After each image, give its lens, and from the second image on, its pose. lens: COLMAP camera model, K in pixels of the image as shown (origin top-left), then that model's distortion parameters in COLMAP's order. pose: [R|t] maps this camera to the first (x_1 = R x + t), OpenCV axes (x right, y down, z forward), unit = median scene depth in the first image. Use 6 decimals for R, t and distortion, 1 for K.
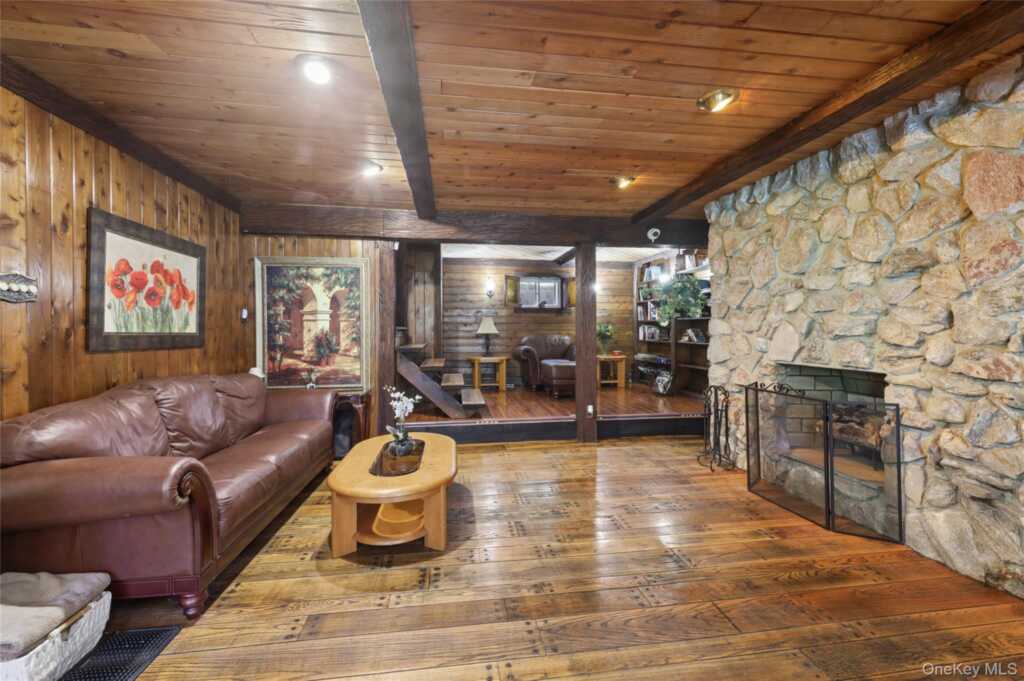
lens RADIAL K [[417.3, 0, 509.1], [0, 417.3, 335.5], [0, 0, 1]] dist [-0.000597, 0.000035]
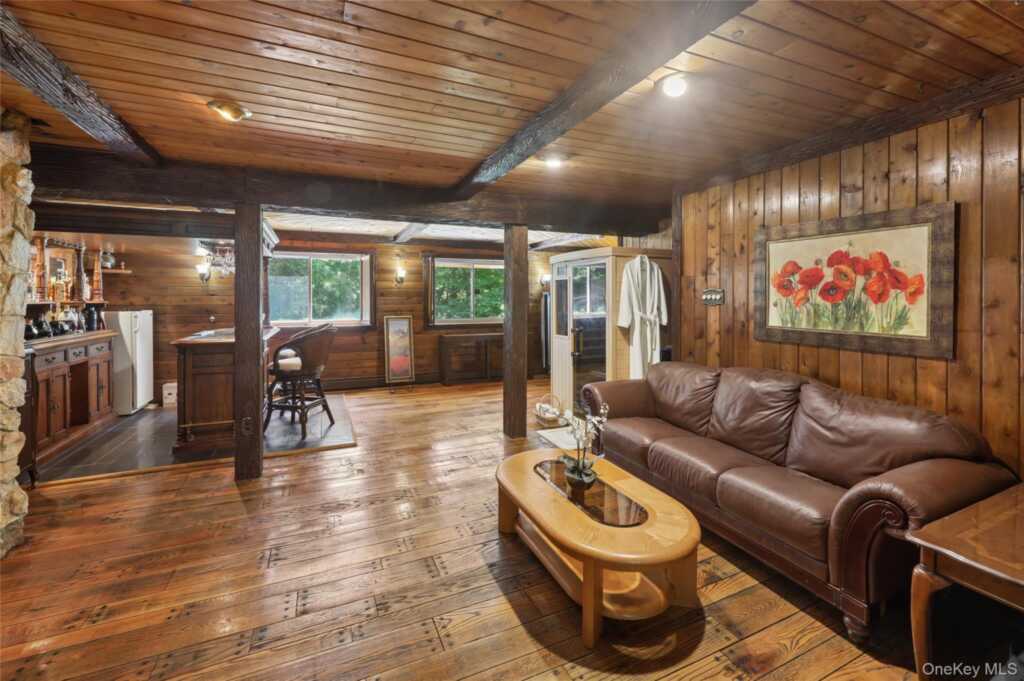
lens RADIAL K [[424.1, 0, 510.4], [0, 424.1, 301.8], [0, 0, 1]] dist [-0.000165, 0.000007]
pose [[-0.960480, 0.006332, -0.278276, 0.074004], [0.001113, 0.999821, 0.018909, -0.065268], [0.278346, 0.017852, -0.960315, 1.261876]]
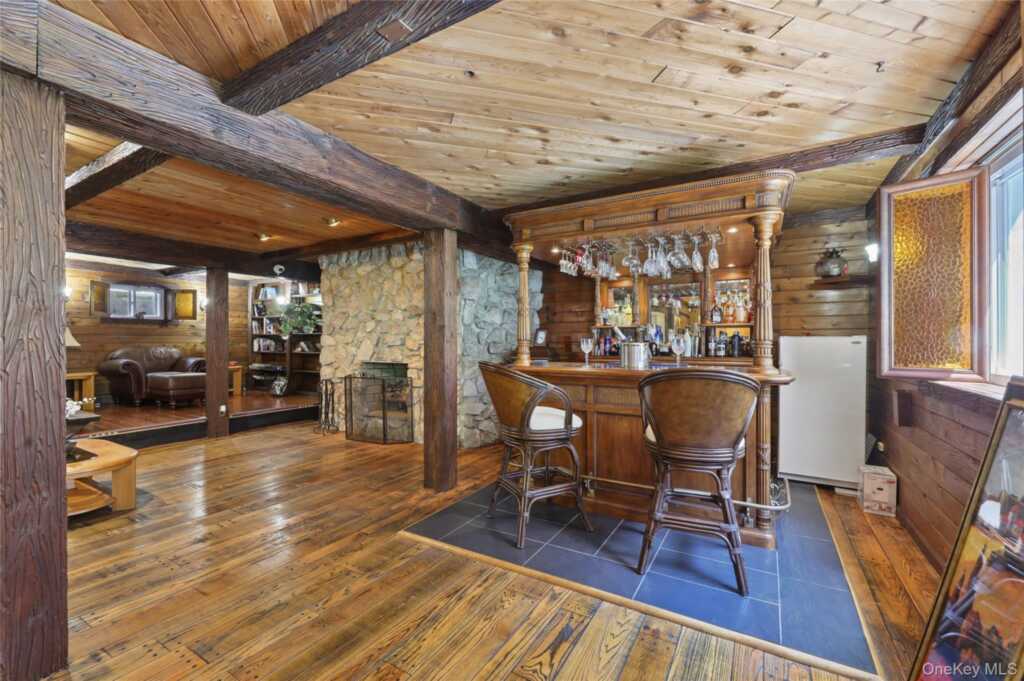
lens RADIAL K [[417.3, 0, 509.1], [0, 417.3, 335.5], [0, 0, 1]] dist [-0.000597, 0.000035]
pose [[0.624081, 0.015179, 0.781212, -0.265176], [0.008535, 0.999619, -0.026241, 0.006395], [-0.781313, 0.023044, 0.623714, -0.449226]]
